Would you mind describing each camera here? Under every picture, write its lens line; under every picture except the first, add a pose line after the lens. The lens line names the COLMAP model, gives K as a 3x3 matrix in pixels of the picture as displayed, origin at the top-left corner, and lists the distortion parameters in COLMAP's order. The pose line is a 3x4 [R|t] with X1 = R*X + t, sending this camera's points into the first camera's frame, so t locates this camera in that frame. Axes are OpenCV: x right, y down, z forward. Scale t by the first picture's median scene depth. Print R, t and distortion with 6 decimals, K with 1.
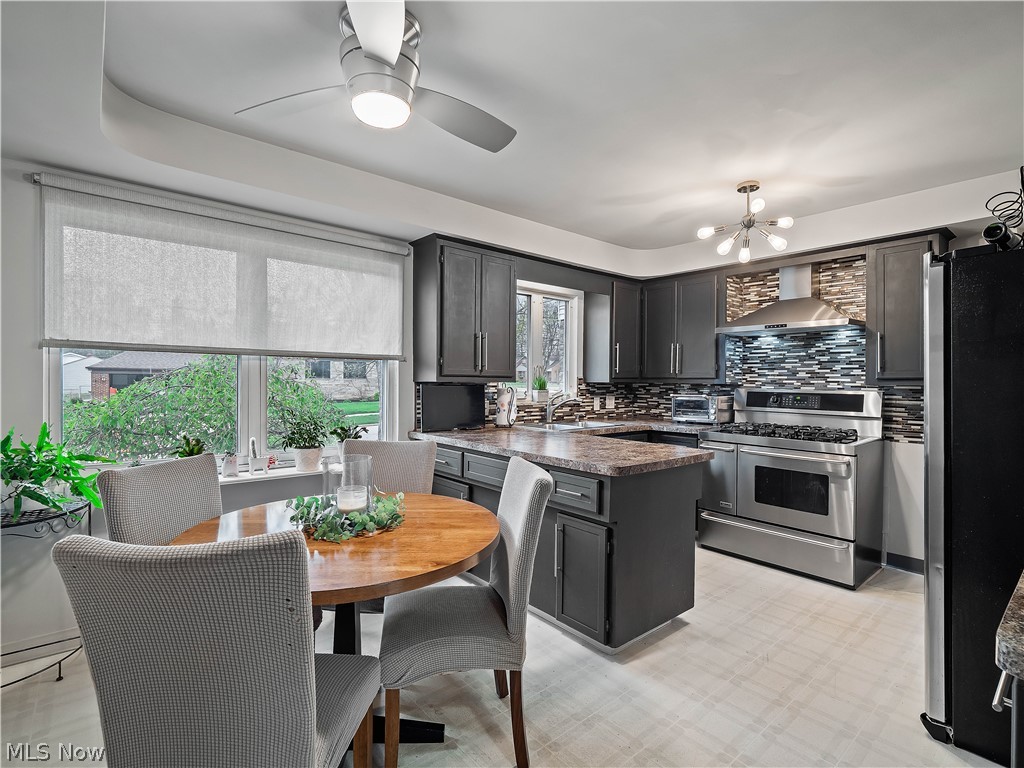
lens RADIAL K [[502.2, 0, 506.8], [0, 502.2, 373.6], [0, 0, 1]] dist [0.007467, -0.005982]
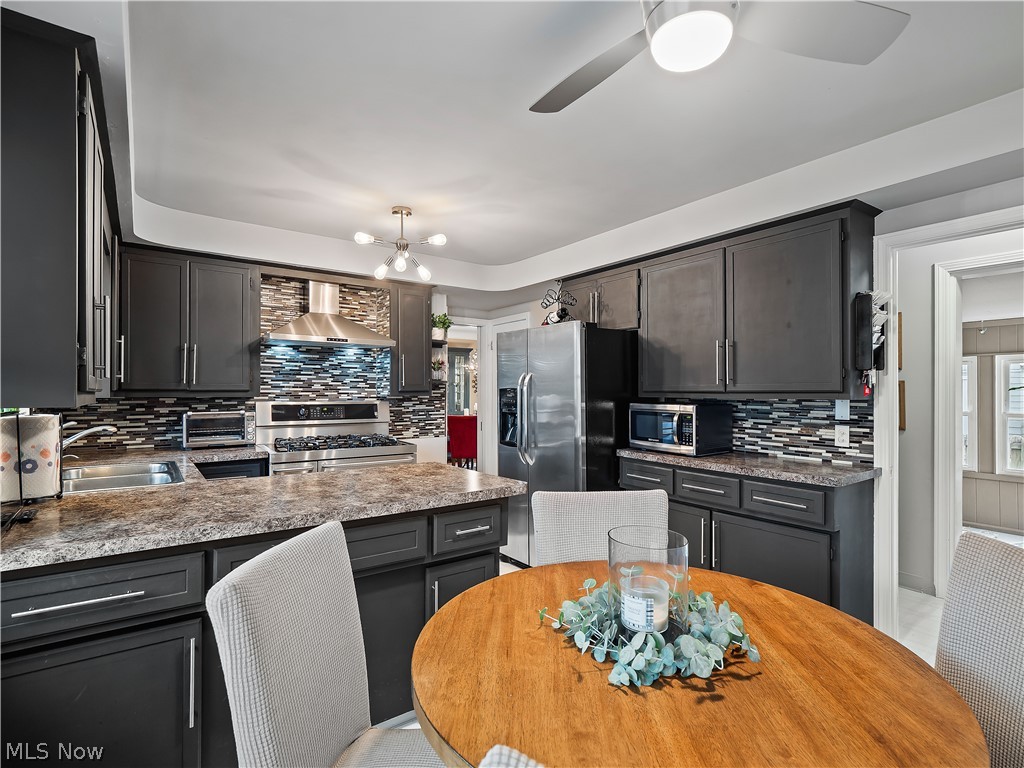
lens RADIAL K [[502.2, 0, 531.1], [0, 502.2, 382.5], [0, 0, 1]] dist [0.007467, -0.005982]
pose [[0.048251, 0.009807, 0.998787, -0.435661], [-0.015334, 0.999841, -0.009076, -0.004134], [-0.998718, -0.014877, 0.048394, 0.520443]]
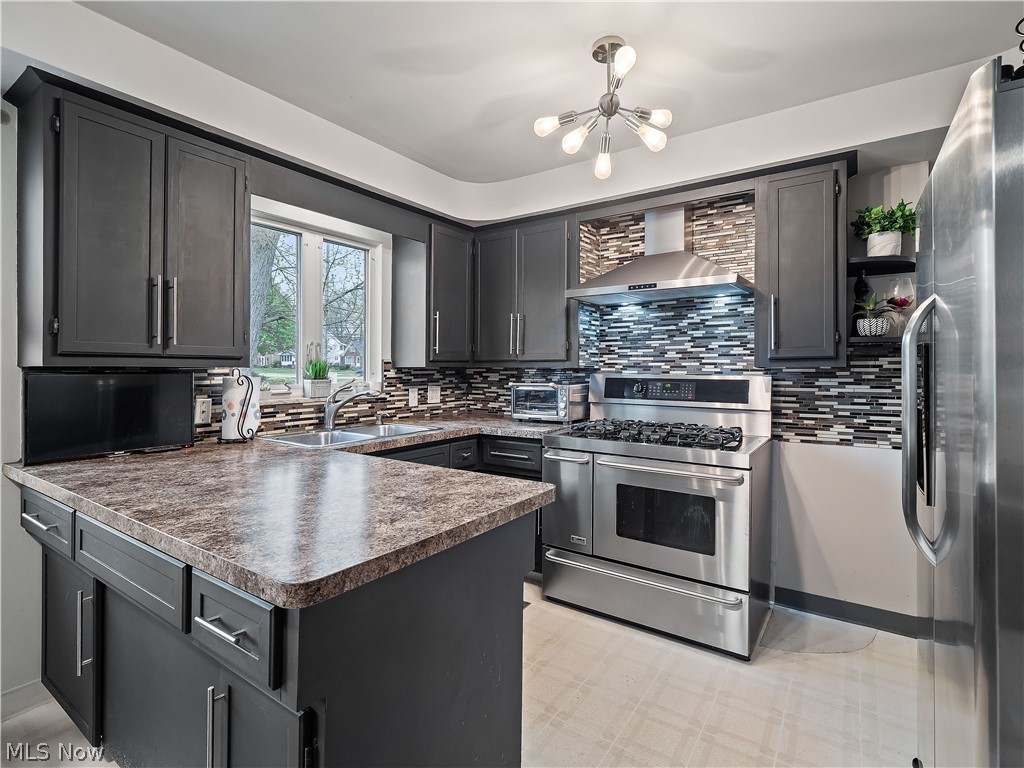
lens RADIAL K [[502.2, 0, 503.6], [0, 502.2, 366.5], [0, 0, 1]] dist [0.007467, -0.005982]
pose [[0.968374, -0.006300, 0.249424, 0.152950], [0.003726, 0.999935, 0.010791, 0.010698], [-0.249476, -0.009520, 0.968334, 0.332005]]
